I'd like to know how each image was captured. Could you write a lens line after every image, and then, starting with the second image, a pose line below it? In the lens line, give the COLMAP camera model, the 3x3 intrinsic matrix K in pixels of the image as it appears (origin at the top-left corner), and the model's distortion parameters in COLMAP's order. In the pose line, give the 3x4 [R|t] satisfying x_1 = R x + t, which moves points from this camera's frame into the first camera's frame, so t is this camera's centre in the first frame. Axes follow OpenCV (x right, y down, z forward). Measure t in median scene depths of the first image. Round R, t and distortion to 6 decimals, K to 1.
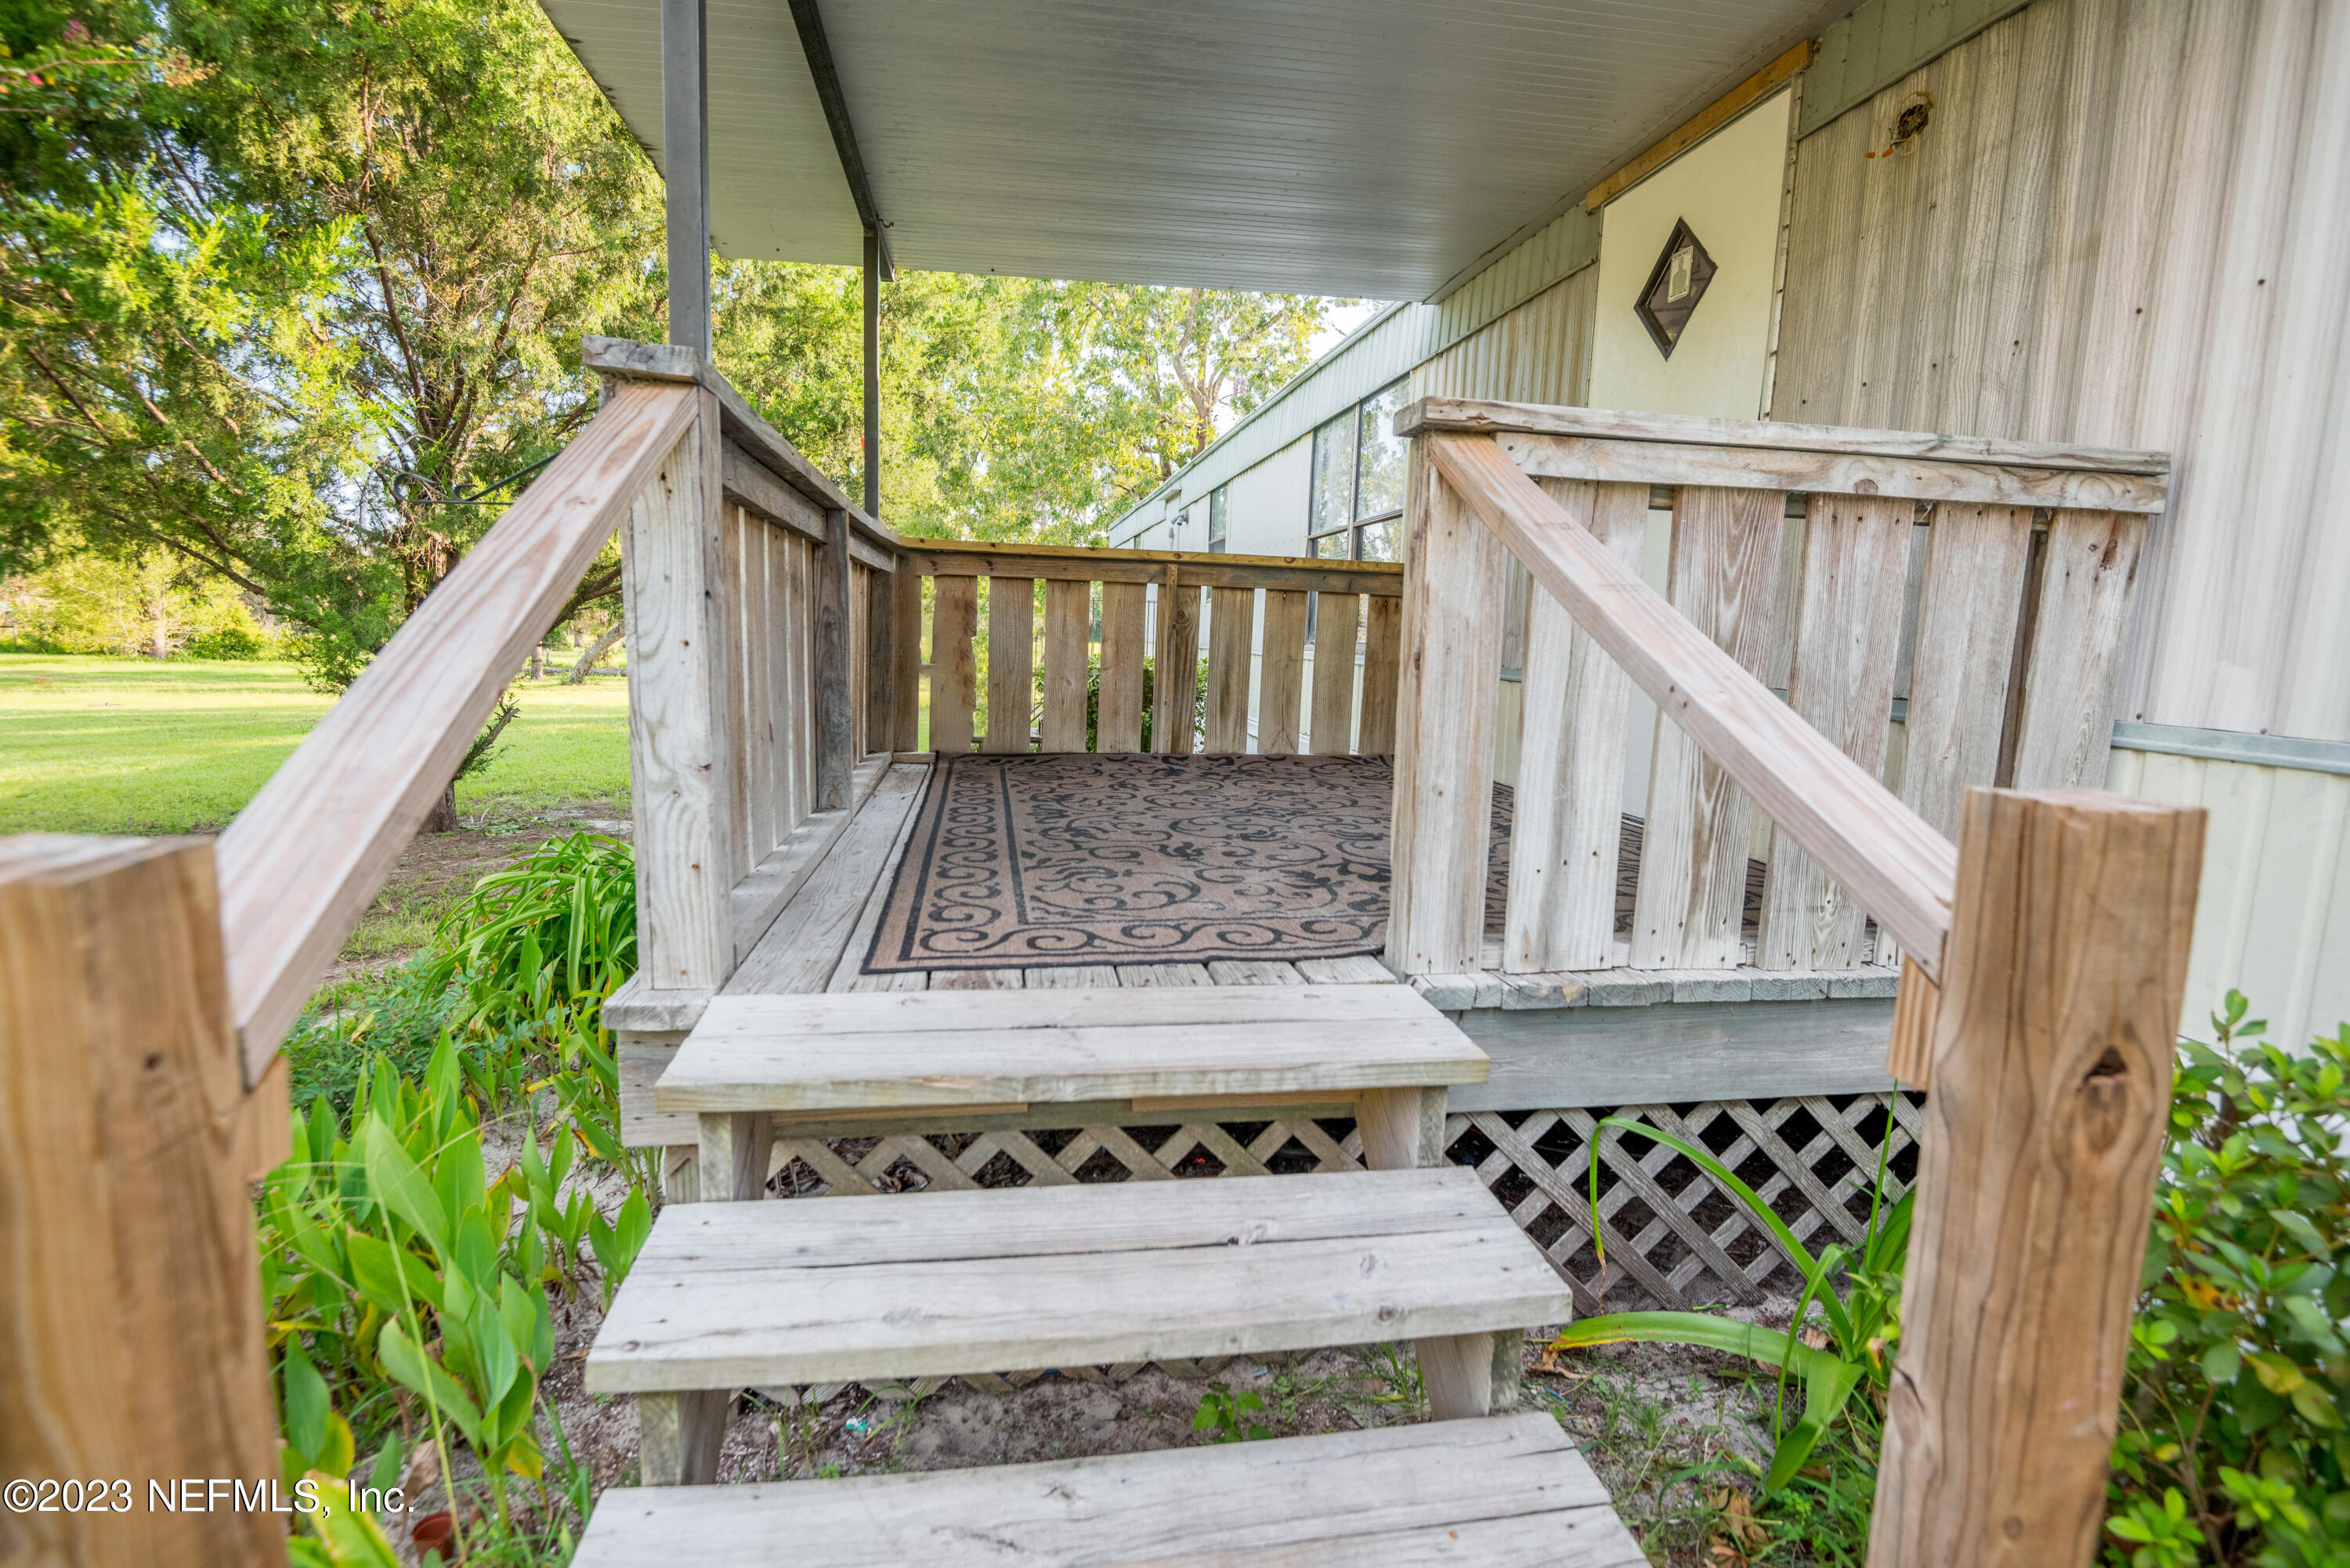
lens RADIAL K [[1088.1, 0, 1179.8], [0, 1088.1, 789.6], [0, 0, 1]] dist [-0.005732, -0.011889]
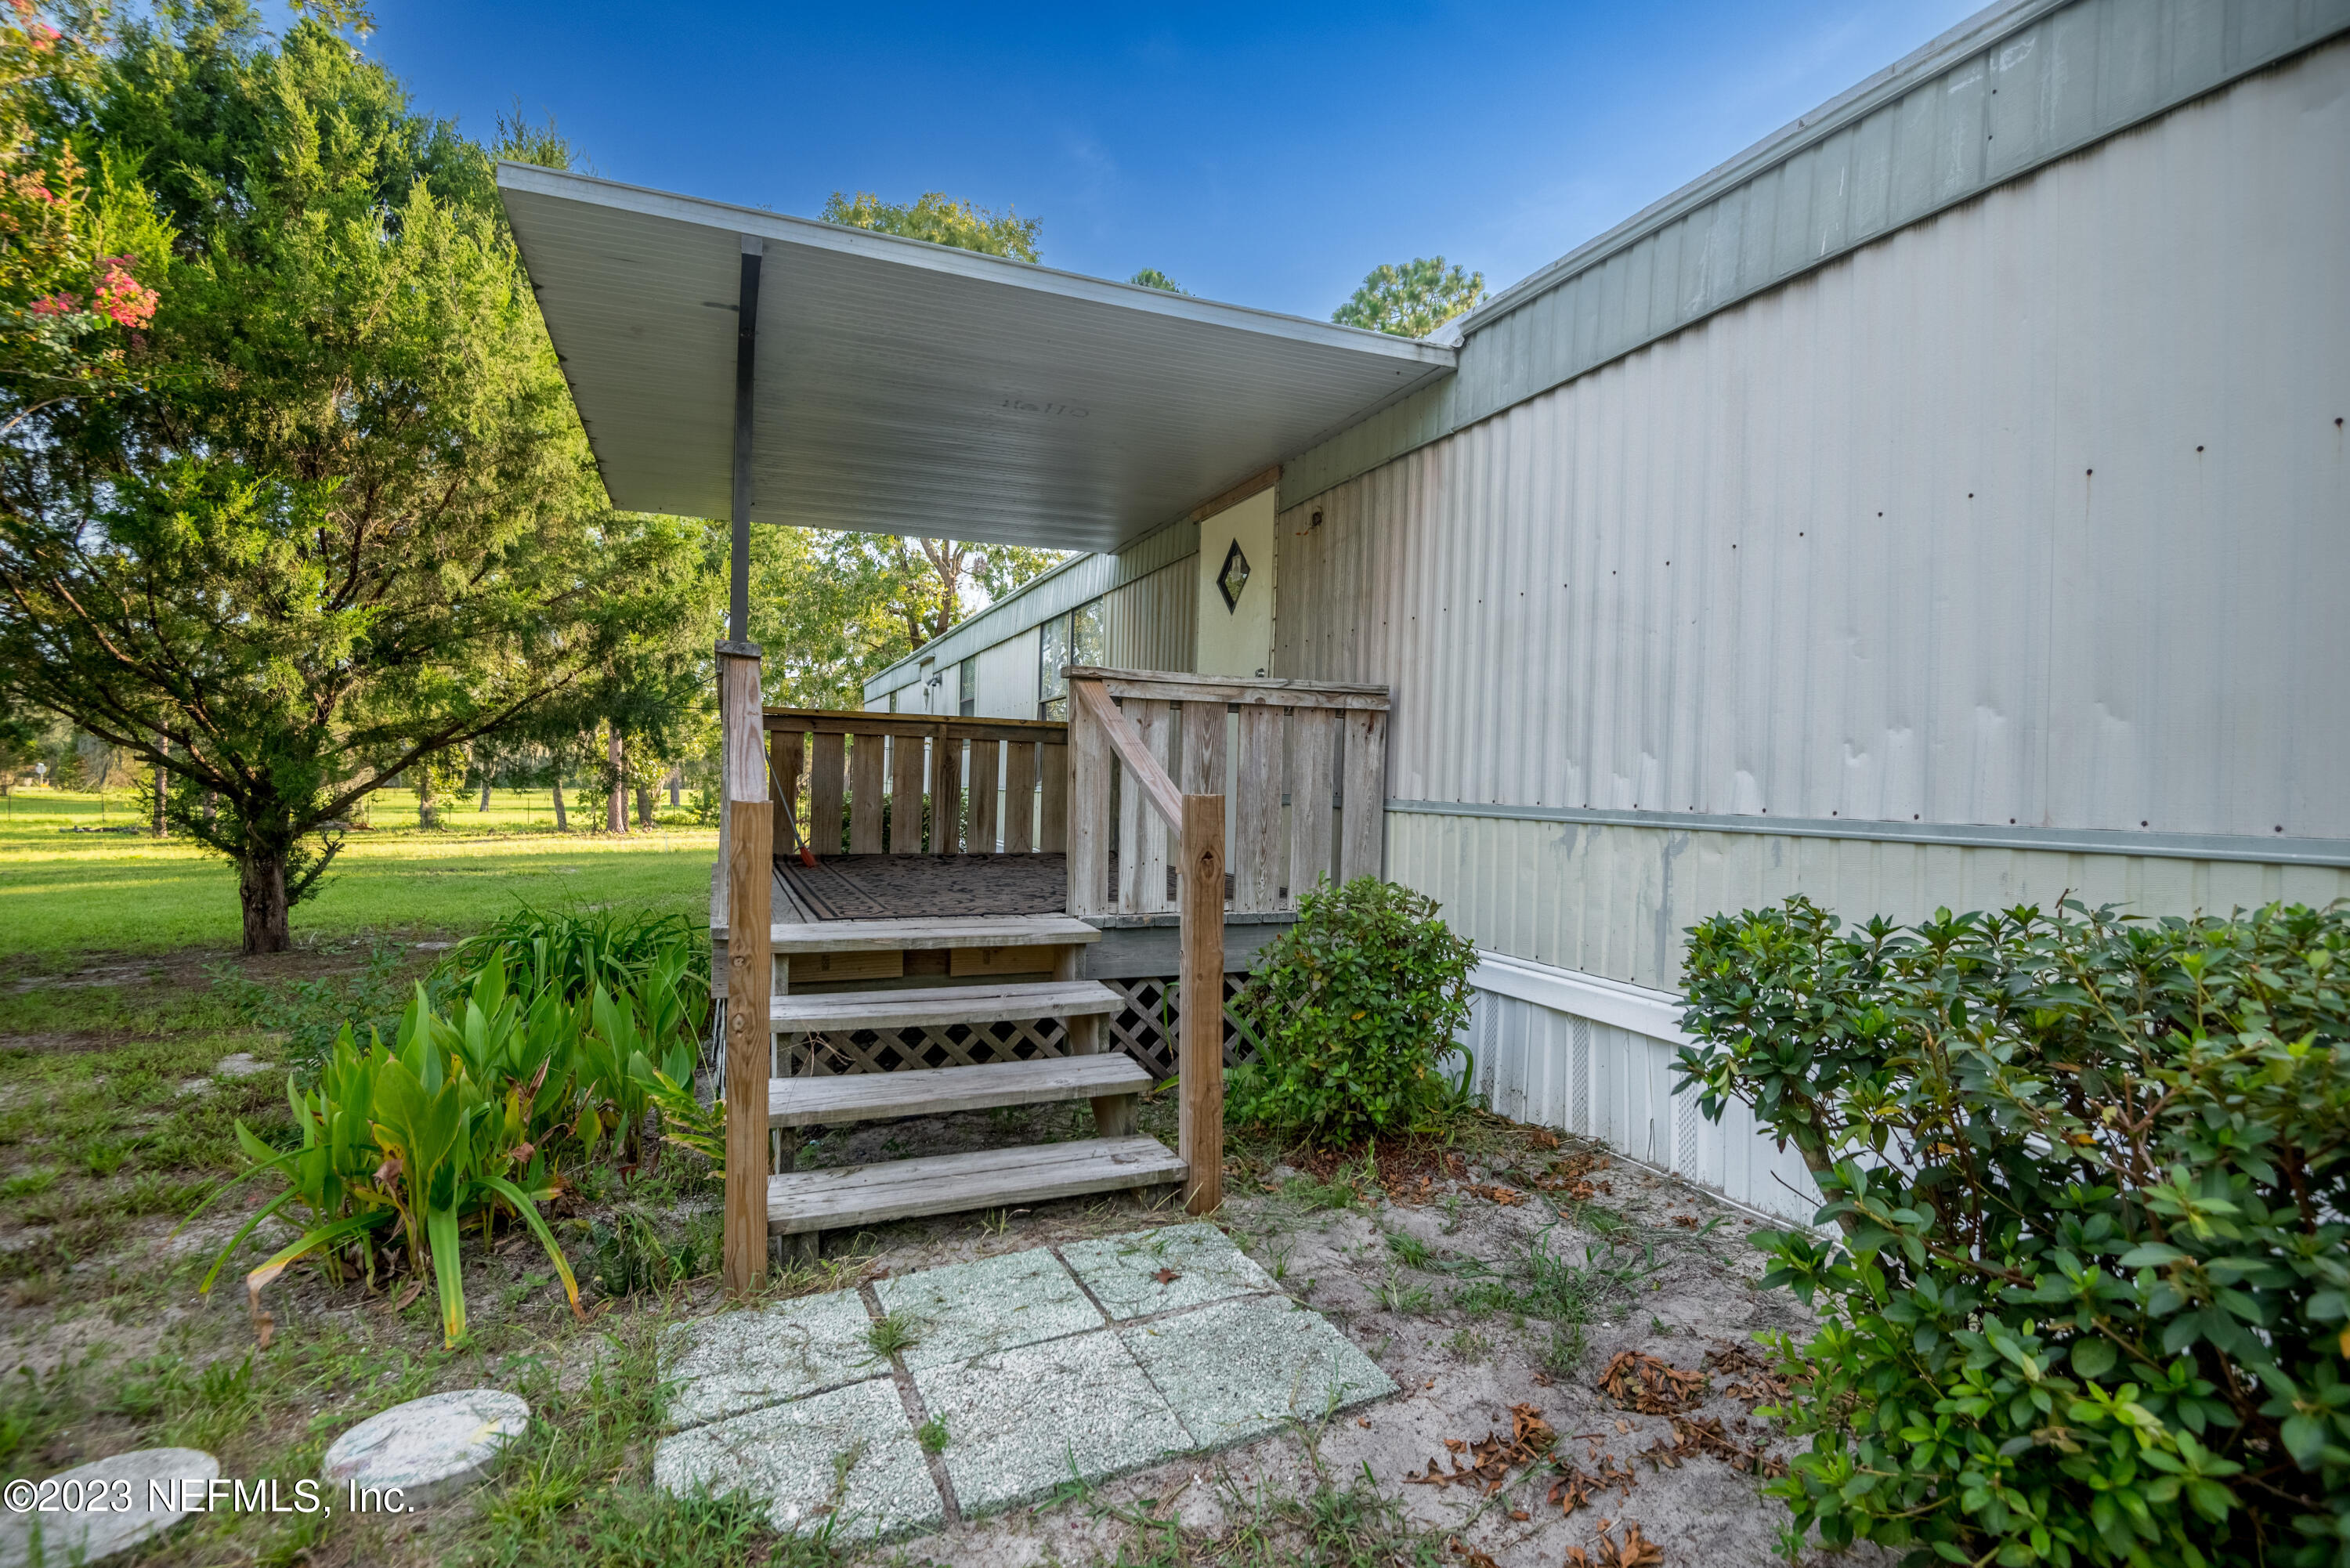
lens RADIAL K [[1088.1, 0, 1179.8], [0, 1088.1, 789.6], [0, 0, 1]] dist [-0.005732, -0.011889]
pose [[0.972865, -0.011723, 0.231076, -0.044202], [0.042427, 0.990820, -0.128359, 0.101657], [-0.227450, 0.134680, 0.964431, -0.591953]]
